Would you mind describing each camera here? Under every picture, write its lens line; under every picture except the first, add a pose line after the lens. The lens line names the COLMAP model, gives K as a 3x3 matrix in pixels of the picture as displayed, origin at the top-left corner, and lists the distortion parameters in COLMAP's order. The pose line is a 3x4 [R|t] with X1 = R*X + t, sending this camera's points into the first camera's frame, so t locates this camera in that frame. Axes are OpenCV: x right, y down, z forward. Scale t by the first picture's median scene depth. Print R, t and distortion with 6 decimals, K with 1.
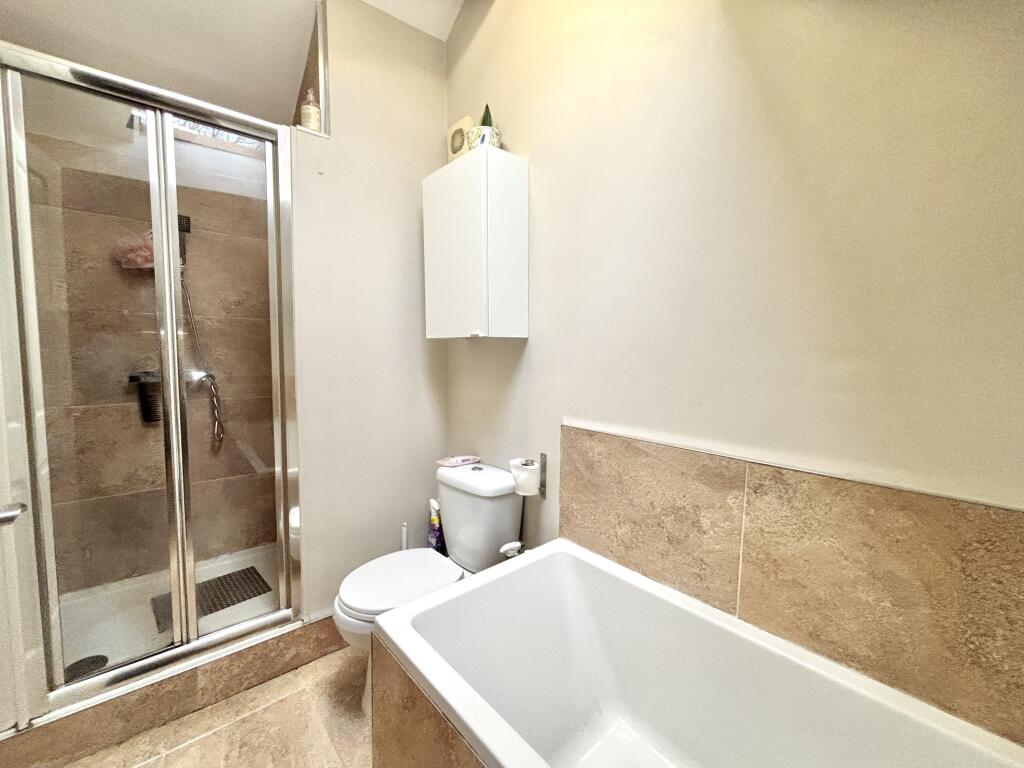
lens RADIAL K [[425.9, 0, 512.0], [0, 425.9, 384.0], [0, 0, 1]] dist [-0.000147, 0.000696]
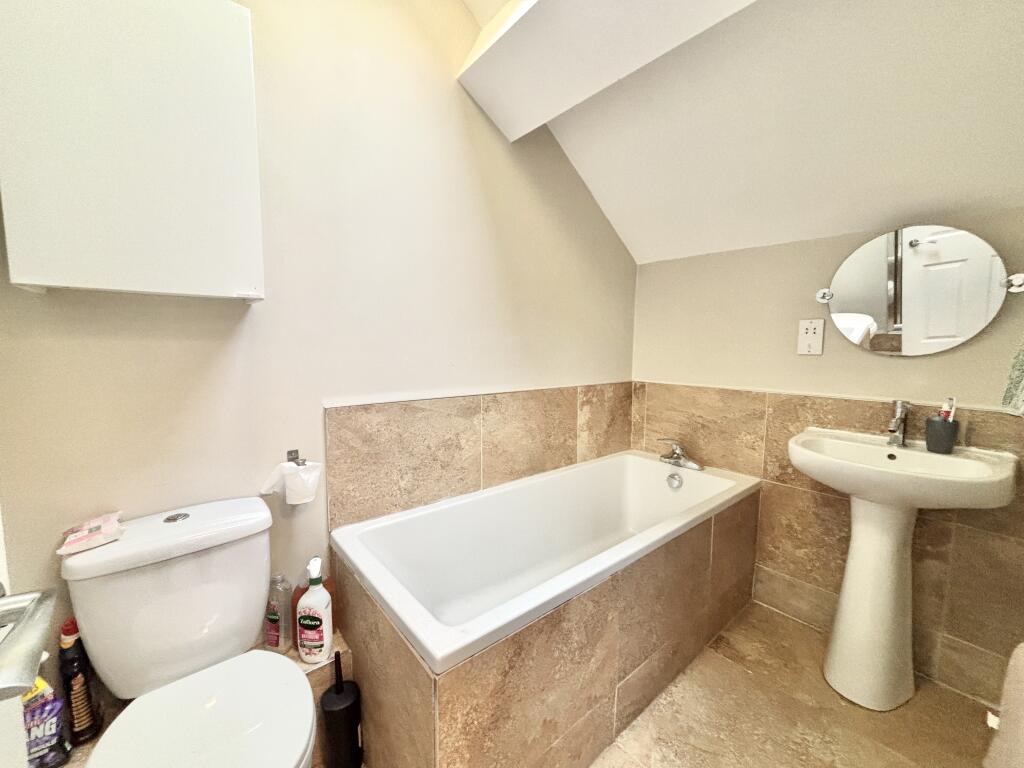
lens RADIAL K [[413.2, 0, 512.0], [0, 413.2, 384.0], [0, 0, 1]] dist [0.000165, 0.000082]
pose [[0.026644, -0.109388, 0.993642, -0.934255], [0.075804, 0.991354, 0.107104, -0.023903], [-0.996767, 0.072469, 0.034706, 0.720399]]
